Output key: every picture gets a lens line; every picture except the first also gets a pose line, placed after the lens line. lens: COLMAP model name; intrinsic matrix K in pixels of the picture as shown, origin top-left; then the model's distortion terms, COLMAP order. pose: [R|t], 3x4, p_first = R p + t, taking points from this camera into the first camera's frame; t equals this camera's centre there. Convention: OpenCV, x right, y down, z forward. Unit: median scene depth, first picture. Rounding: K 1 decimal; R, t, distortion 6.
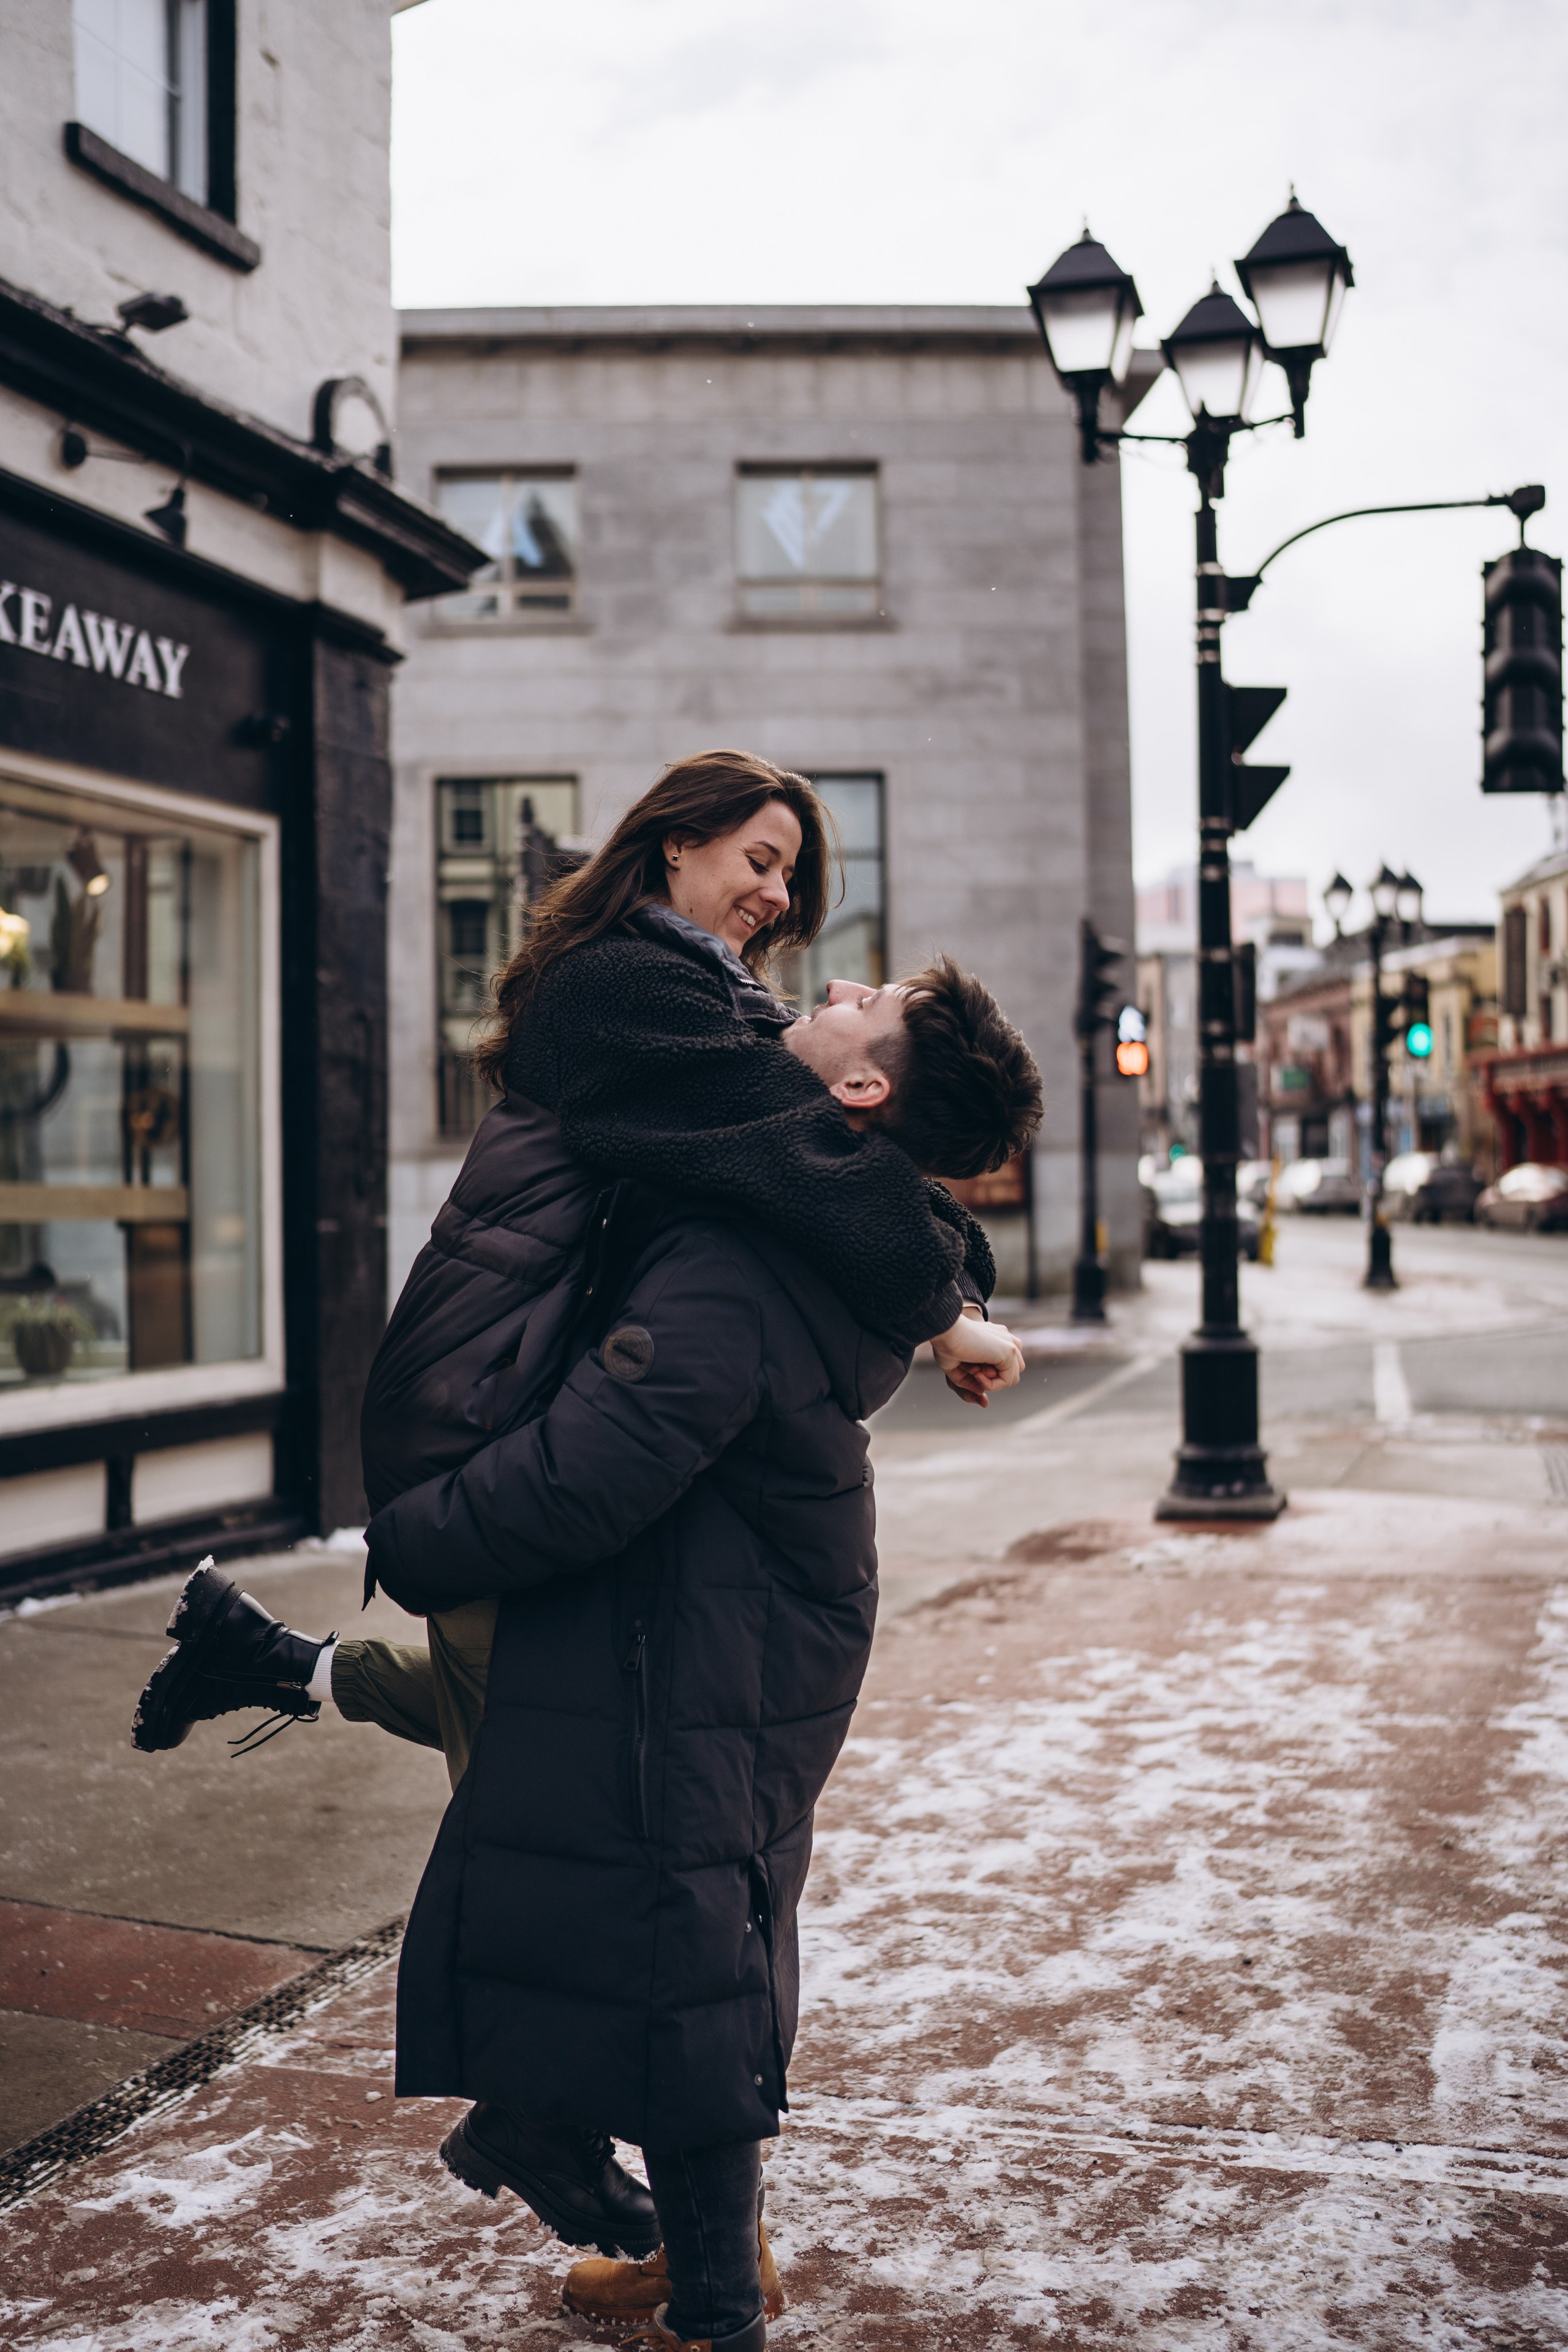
lens RADIAL K [[2323.2, 0, 784.0], [0, 2323.2, 1176.0], [0, 0, 1]] dist [-0.162340, 0.207688]
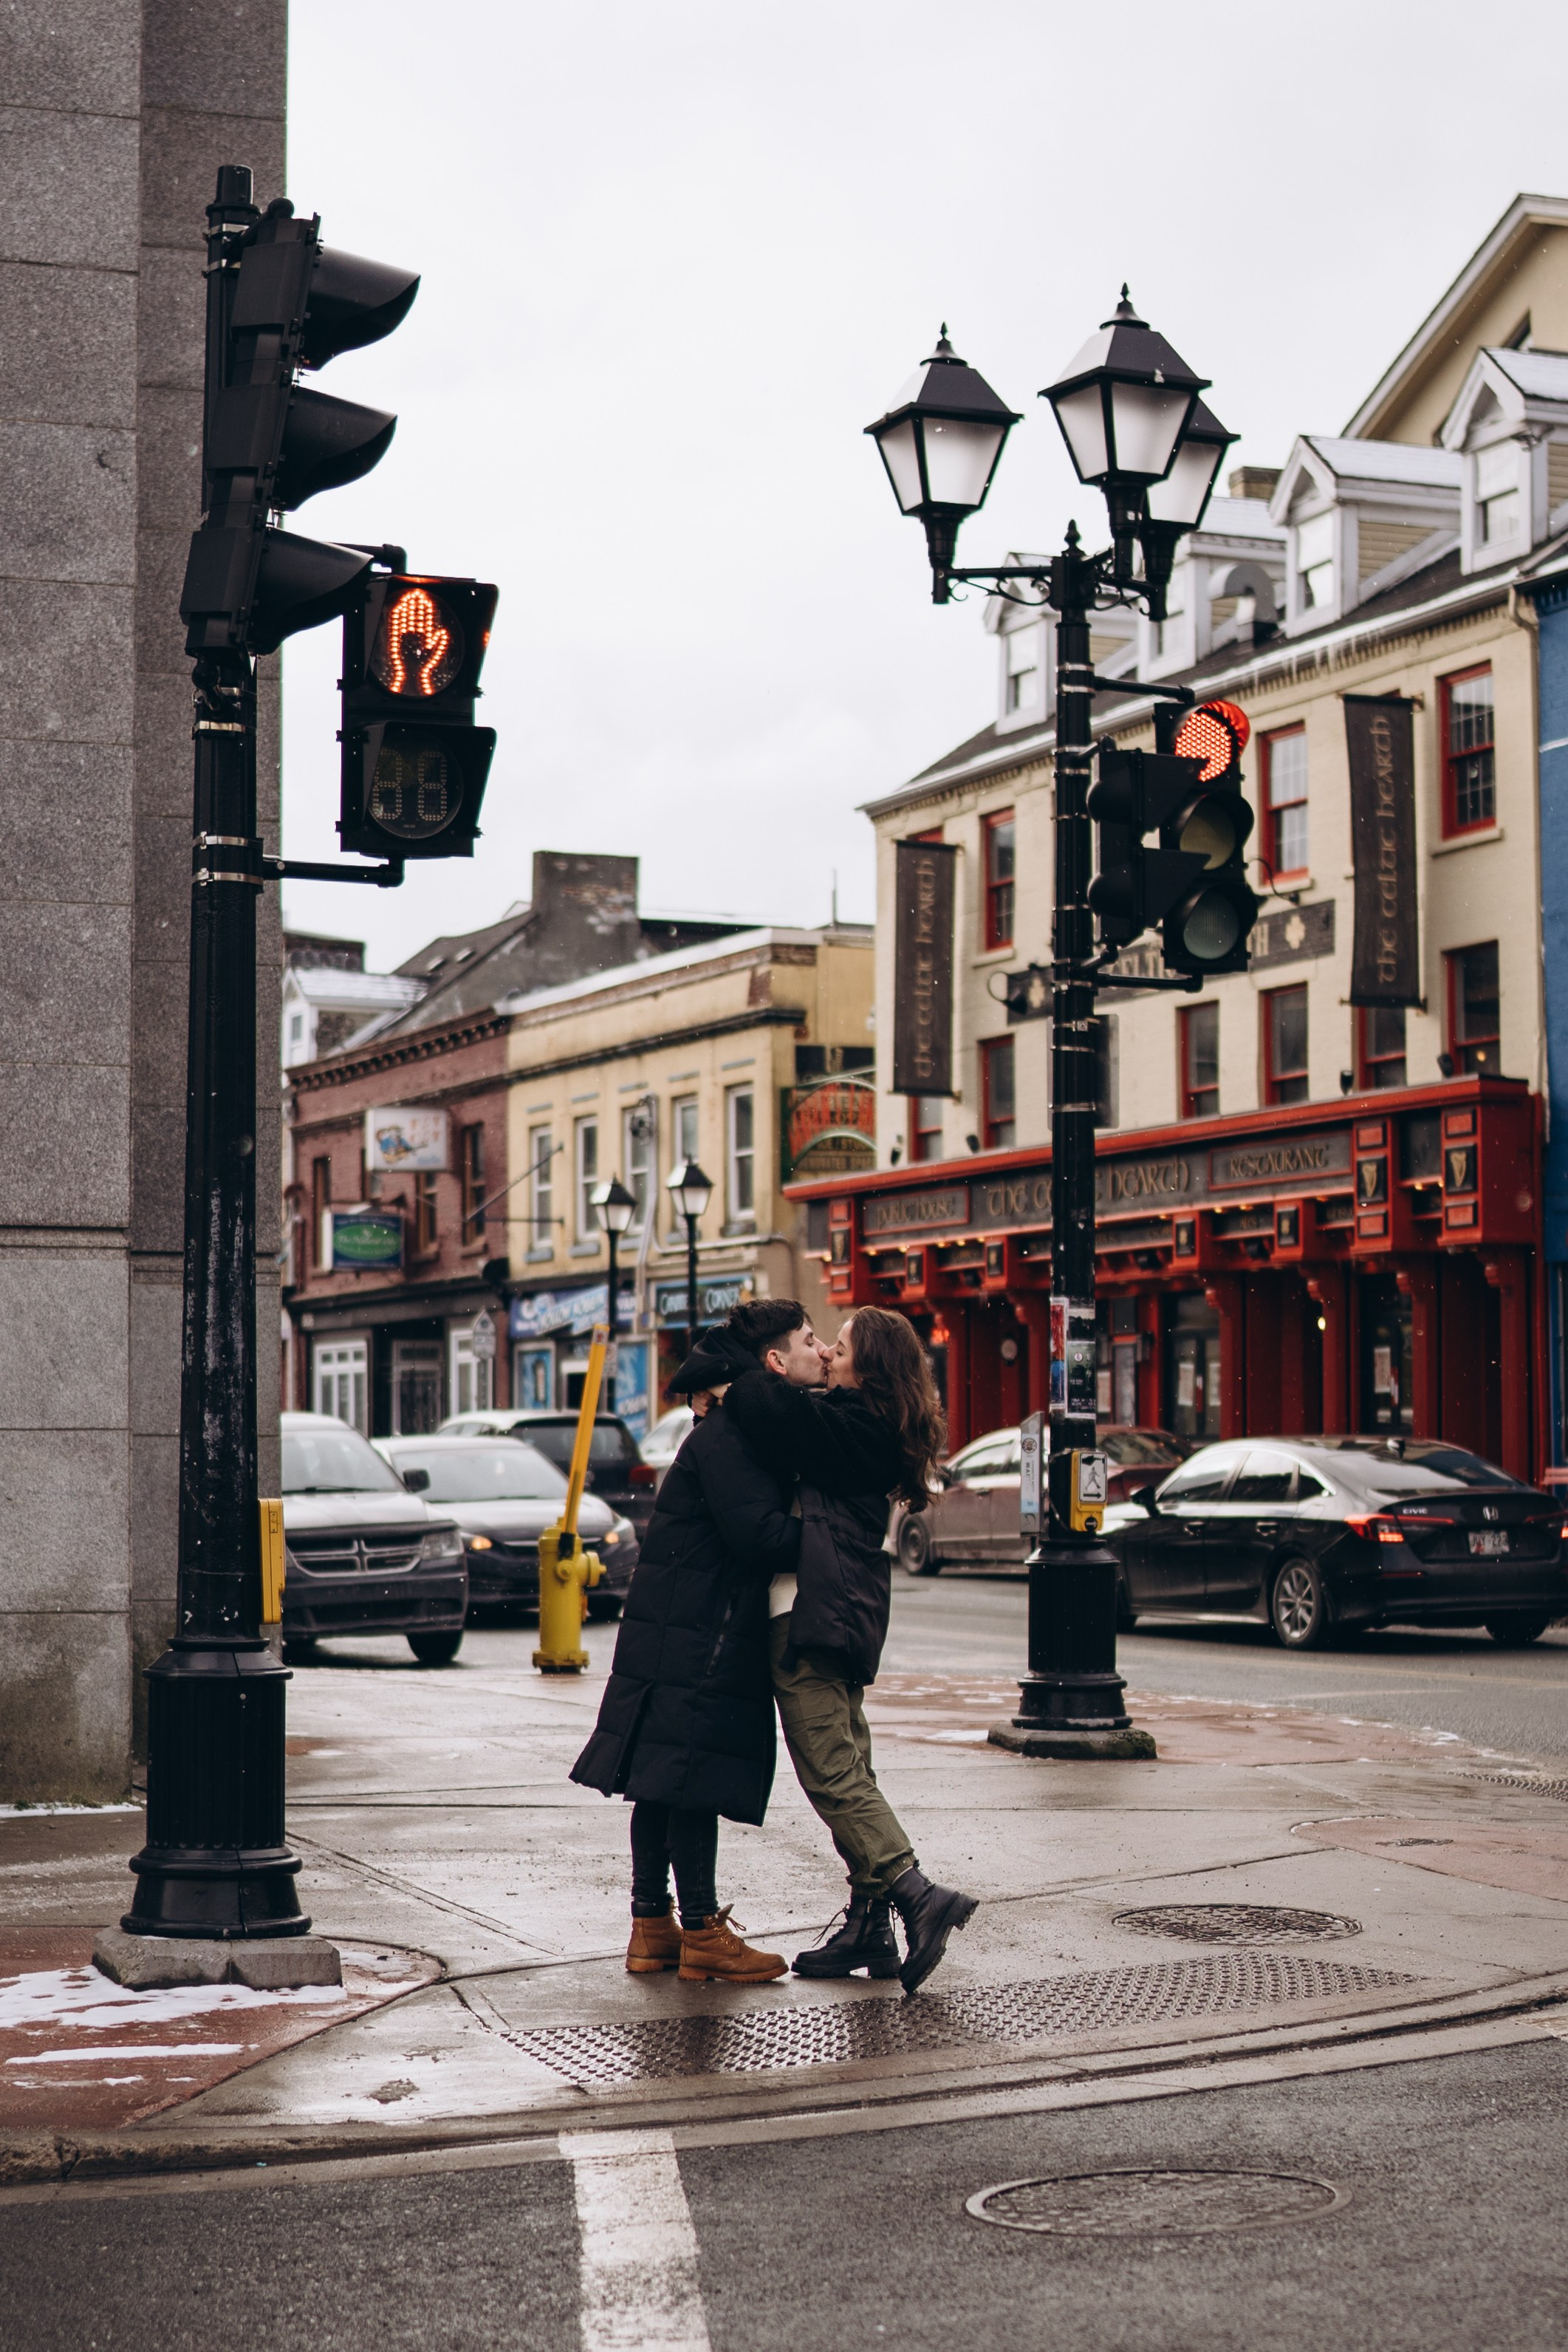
lens RADIAL K [[4431.8, 0, 784.0], [0, 4431.8, 1176.0], [0, 0, 1]] dist [-0.005876, 0.022758]
pose [[0.941724, 0.030838, 0.334970, 0.072481], [-0.007387, 0.997445, -0.071060, 0.044922], [-0.336306, 0.064444, 0.939545, 1.296276]]
